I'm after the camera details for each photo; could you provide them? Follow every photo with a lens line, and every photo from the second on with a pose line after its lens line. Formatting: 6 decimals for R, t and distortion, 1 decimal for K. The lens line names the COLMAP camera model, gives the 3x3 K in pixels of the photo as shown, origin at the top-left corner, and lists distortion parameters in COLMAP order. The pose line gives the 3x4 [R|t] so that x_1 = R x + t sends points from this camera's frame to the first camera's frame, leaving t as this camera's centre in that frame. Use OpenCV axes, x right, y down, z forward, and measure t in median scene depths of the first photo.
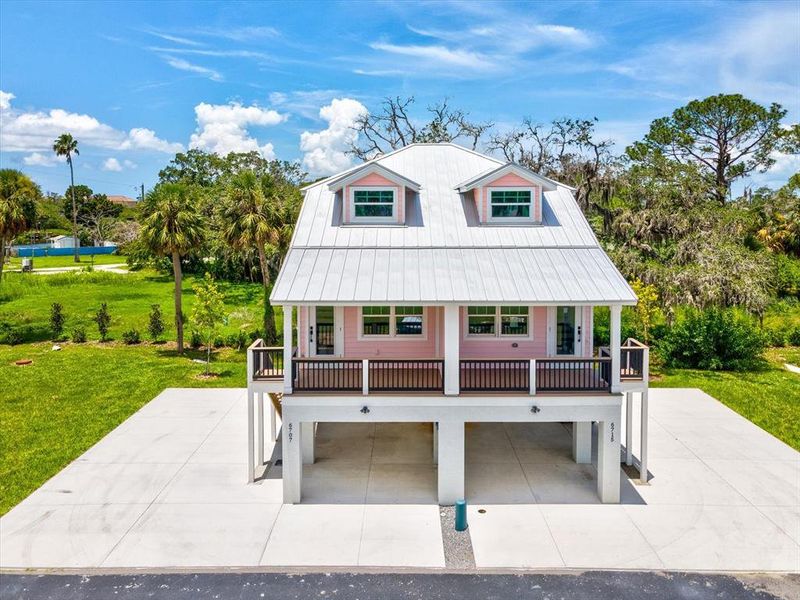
lens RADIAL K [[630.2, 0, 400.0], [0, 630.2, 257.7], [0, 0, 1]] dist [-0.005199, 0.056568]
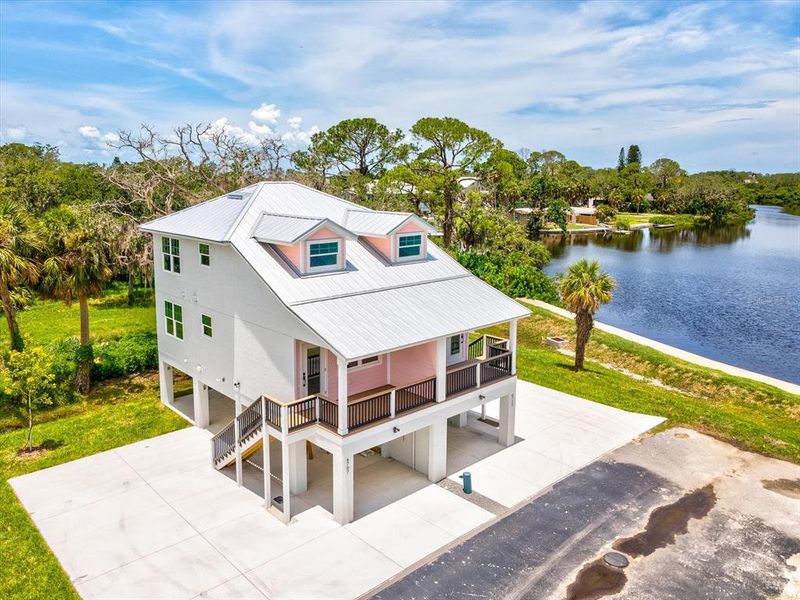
lens RADIAL K [[615.1, 0, 400.0], [0, 615.1, 300.0], [0, 0, 1]] dist [-0.000792, 0.064286]
pose [[0.728595, -0.130198, 0.672457, -0.695192], [0.050004, 0.989259, 0.137358, -0.150243], [-0.683117, -0.066453, 0.727279, 0.102986]]
